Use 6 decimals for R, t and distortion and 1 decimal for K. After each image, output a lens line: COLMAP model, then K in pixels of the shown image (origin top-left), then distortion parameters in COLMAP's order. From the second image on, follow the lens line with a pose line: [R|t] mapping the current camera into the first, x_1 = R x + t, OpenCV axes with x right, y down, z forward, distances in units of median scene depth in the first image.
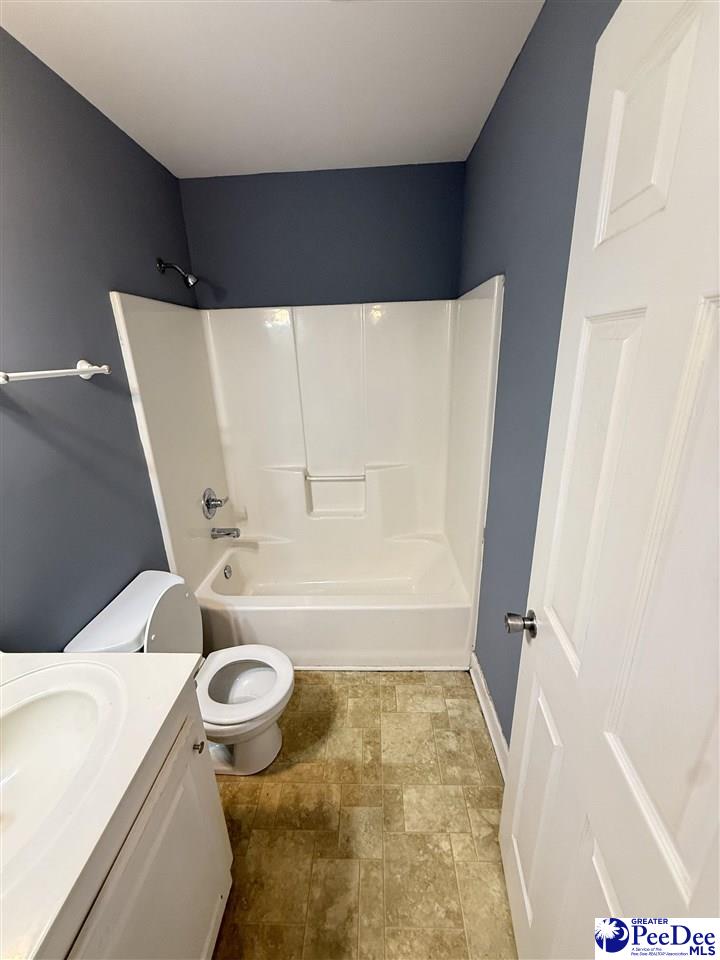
lens RADIAL K [[388.7, 0, 358.5], [0, 388.7, 473.6], [0, 0, 1]] dist [-0.002951, -0.000032]
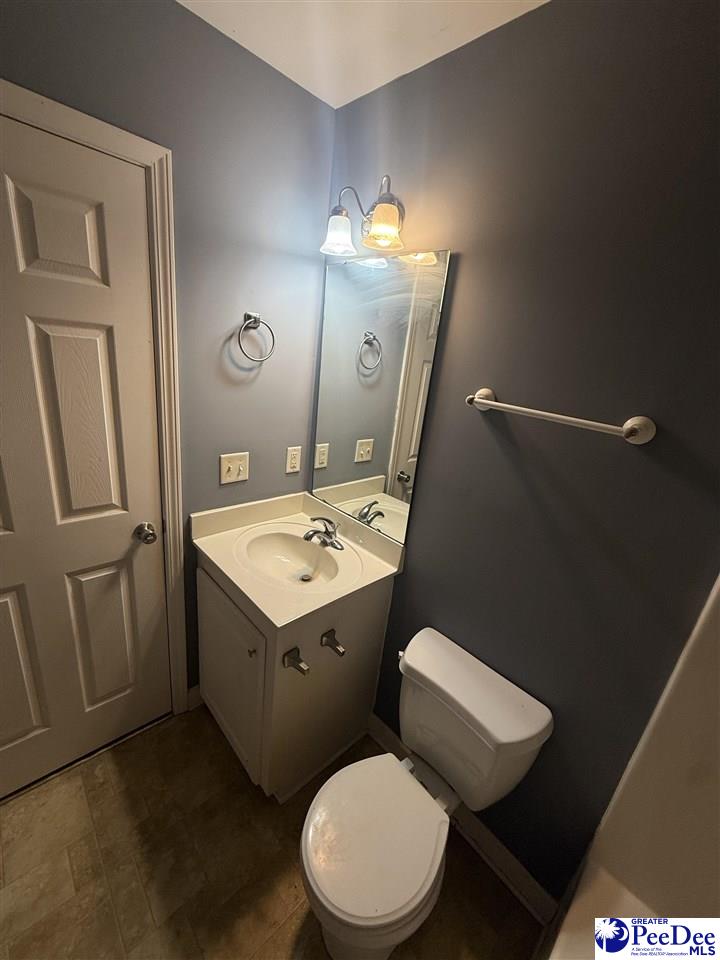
lens RADIAL K [[388.7, 0, 361.2], [0, 388.7, 477.8], [0, 0, 1]] dist [-0.002951, -0.000032]
pose [[-0.700592, 0.193377, -0.686859, 0.083557], [-0.307840, 0.786486, 0.535420, -0.429930], [0.643743, 0.586554, -0.491477, 1.147374]]
